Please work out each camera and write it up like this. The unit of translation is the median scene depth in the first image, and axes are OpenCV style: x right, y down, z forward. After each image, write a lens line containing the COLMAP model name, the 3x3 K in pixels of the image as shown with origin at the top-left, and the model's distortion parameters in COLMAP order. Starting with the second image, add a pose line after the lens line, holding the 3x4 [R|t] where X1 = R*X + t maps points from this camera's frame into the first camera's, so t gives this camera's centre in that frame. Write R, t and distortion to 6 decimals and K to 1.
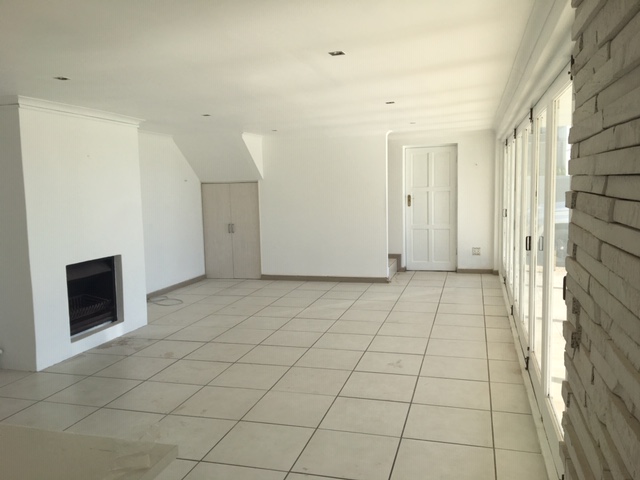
lens RADIAL K [[535.8, 0, 320.0], [0, 535.8, 240.0], [0, 0, 1]] dist [0.083416, -0.124104]
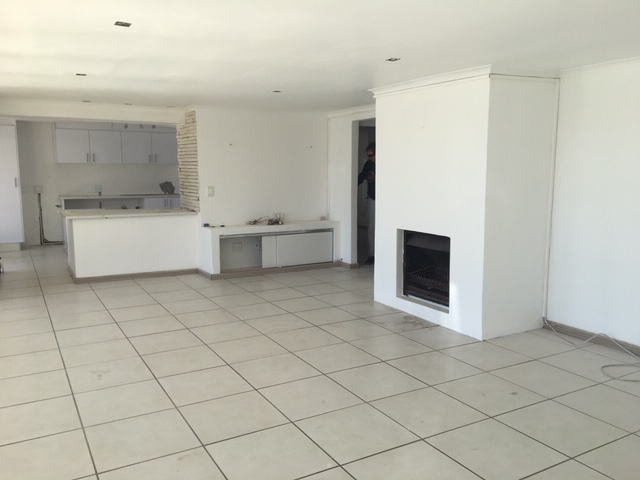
lens RADIAL K [[535.8, 0, 320.0], [0, 535.8, 240.0], [0, 0, 1]] dist [0.083416, -0.124104]
pose [[-0.701282, 0.113640, -0.703768, 0.426596], [-0.050477, 0.976819, 0.208030, -0.151552], [0.711095, 0.181412, -0.679289, 1.600420]]
